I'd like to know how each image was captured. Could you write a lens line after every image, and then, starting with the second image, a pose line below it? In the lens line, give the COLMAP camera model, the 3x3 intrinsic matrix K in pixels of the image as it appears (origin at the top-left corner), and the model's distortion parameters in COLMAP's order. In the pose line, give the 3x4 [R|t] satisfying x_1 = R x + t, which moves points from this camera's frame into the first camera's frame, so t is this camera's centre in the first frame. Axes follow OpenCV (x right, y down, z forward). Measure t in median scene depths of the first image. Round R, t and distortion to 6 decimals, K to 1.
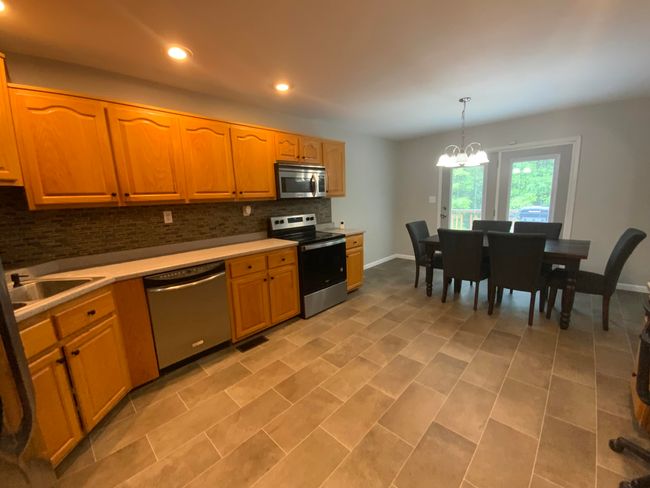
lens RADIAL K [[266.5, 0, 325.0], [0, 266.5, 244.0], [0, 0, 1]] dist [0.014542, -0.000076]
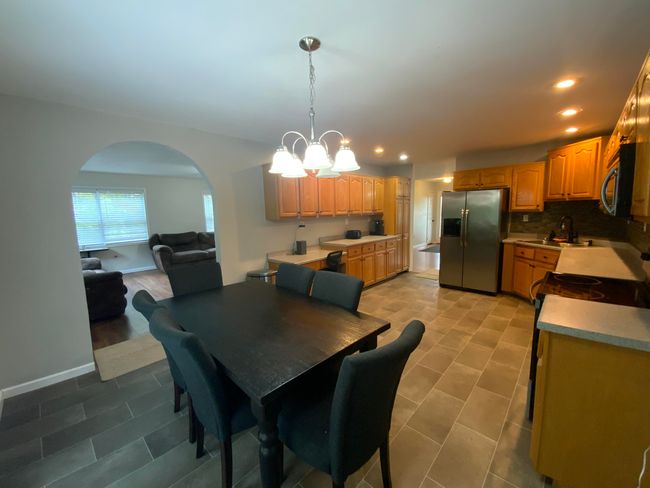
lens RADIAL K [[266.5, 0, 325.0], [0, 266.5, 244.0], [0, 0, 1]] dist [0.014542, -0.000076]
pose [[-0.998193, 0.059496, -0.008386, 0.703655], [0.054173, 0.951549, 0.302689, -0.445065], [0.025988, 0.301688, -0.953053, 2.134150]]
